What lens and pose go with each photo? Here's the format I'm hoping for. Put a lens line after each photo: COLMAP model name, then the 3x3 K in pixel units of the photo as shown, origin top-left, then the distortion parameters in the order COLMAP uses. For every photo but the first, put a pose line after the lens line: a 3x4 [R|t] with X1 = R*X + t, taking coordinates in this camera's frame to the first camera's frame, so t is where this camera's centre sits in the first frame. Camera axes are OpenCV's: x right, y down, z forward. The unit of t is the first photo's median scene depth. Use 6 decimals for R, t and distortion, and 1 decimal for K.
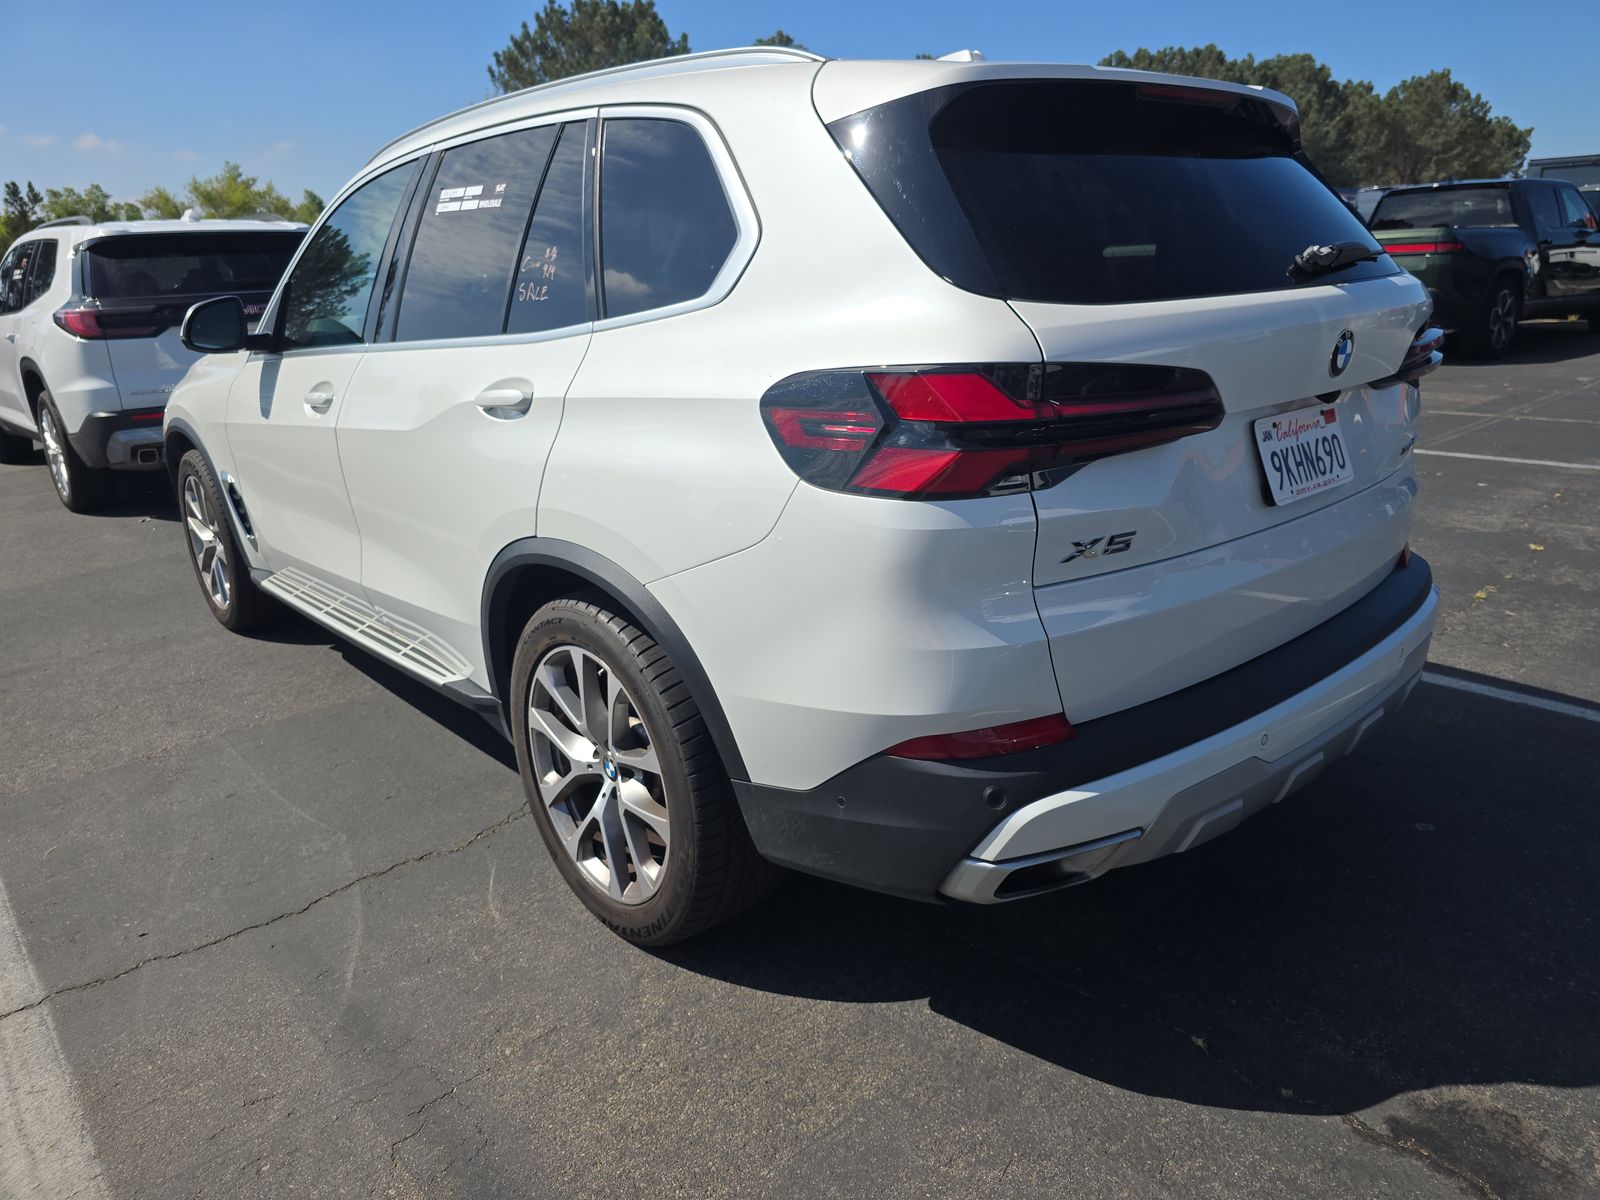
lens RADIAL K [[1072.8, 0, 796.4], [0, 1072.8, 563.0], [0, 0, 1]] dist [0.020960, -0.000729]
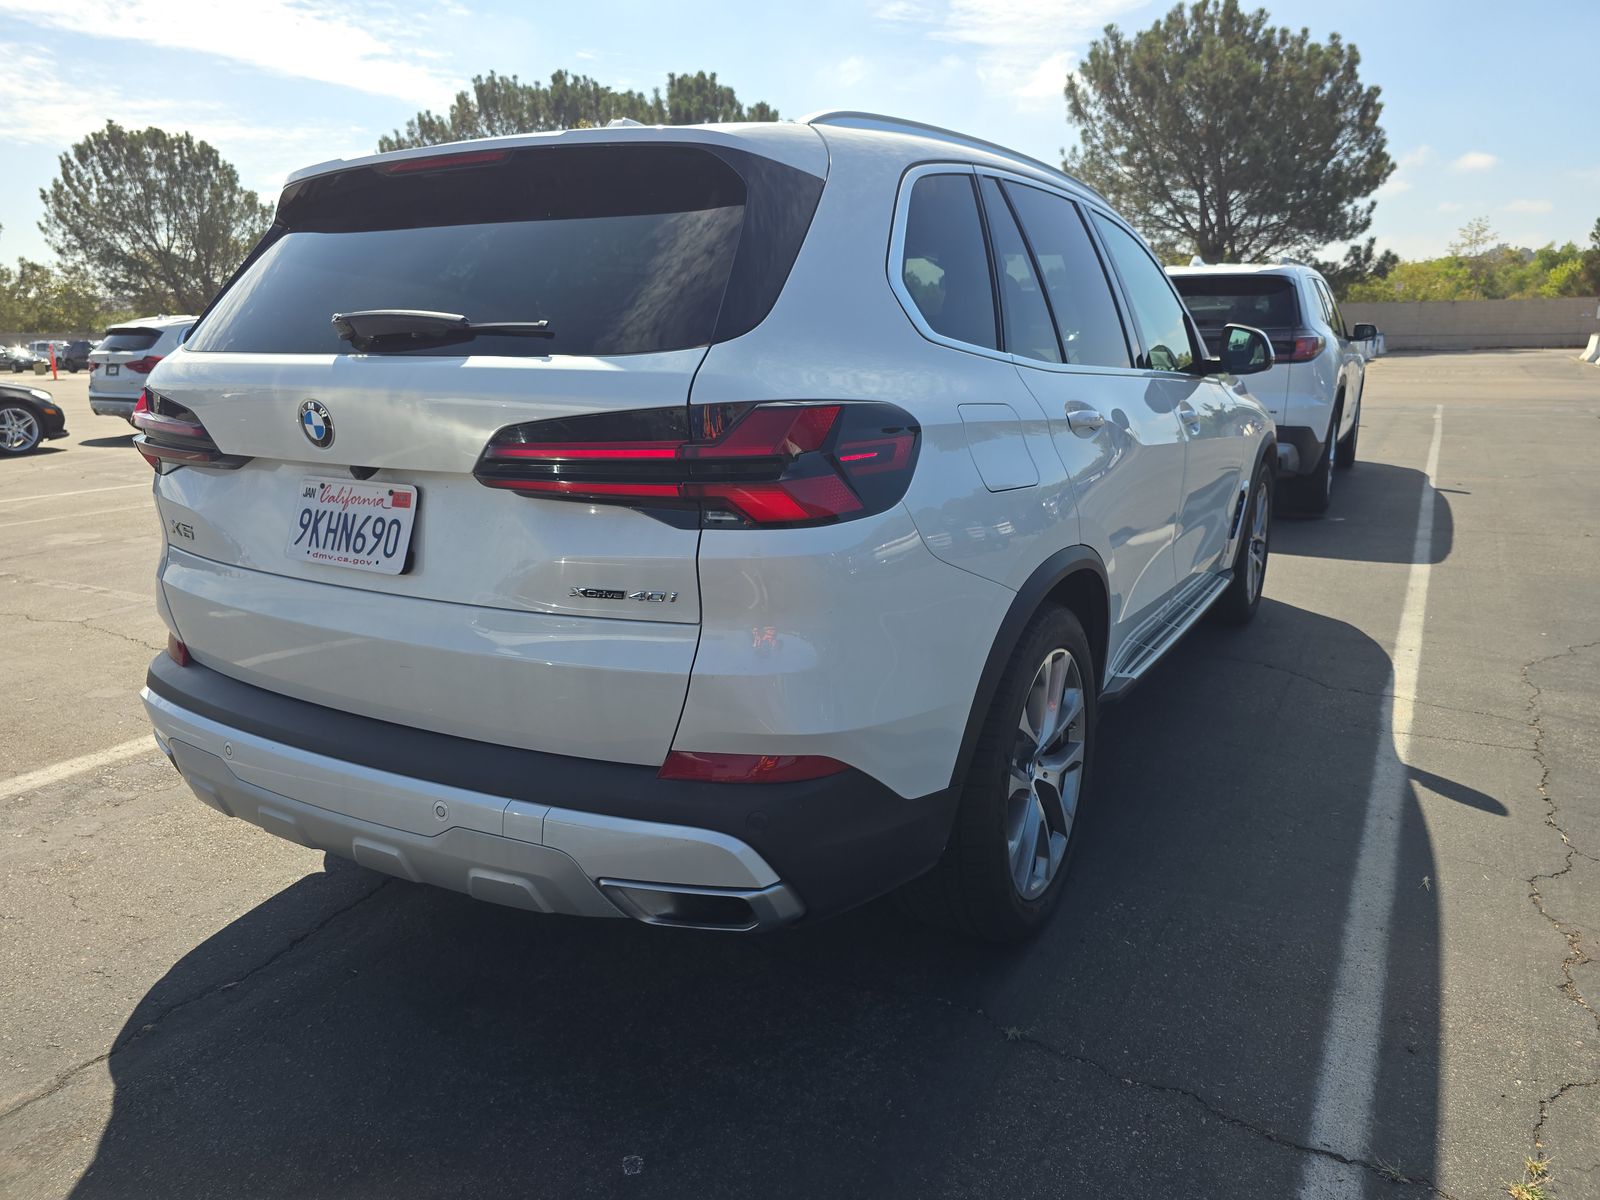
lens RADIAL K [[1090.7, 0, 854.4], [0, 1090.7, 596.5], [0, 0, 1]] dist [0.040754, -0.046740]
pose [[0.358051, 0.261412, -0.896361, 1.506880], [-0.264440, 0.949092, 0.171160, -0.322984], [0.895472, 0.175750, 0.408951, 0.990678]]
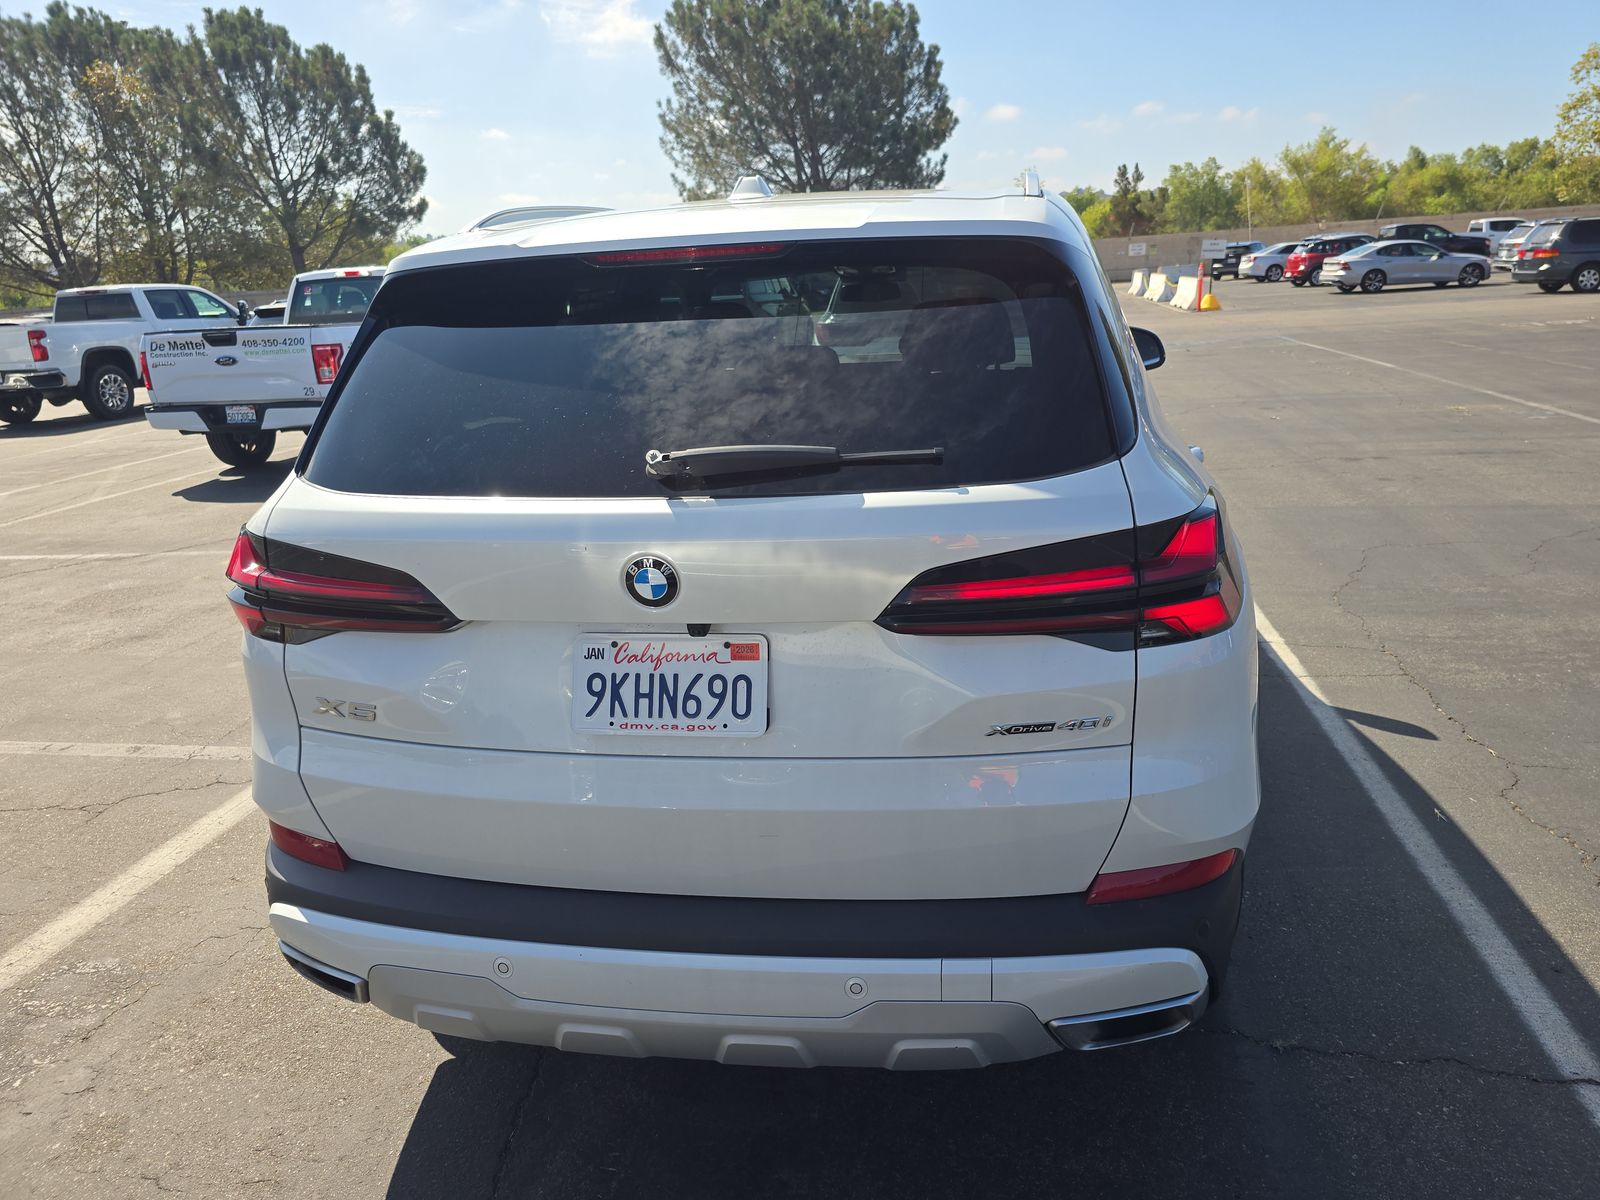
lens RADIAL K [[1083.5, 0, 847.3], [0, 1083.5, 596.9], [0, 0, 1]] dist [0.040101, -0.033244]
pose [[0.658272, 0.229258, -0.717021, 1.133541], [-0.188855, 0.972330, 0.137508, -0.306576], [0.728706, 0.044895, 0.683354, 0.504377]]
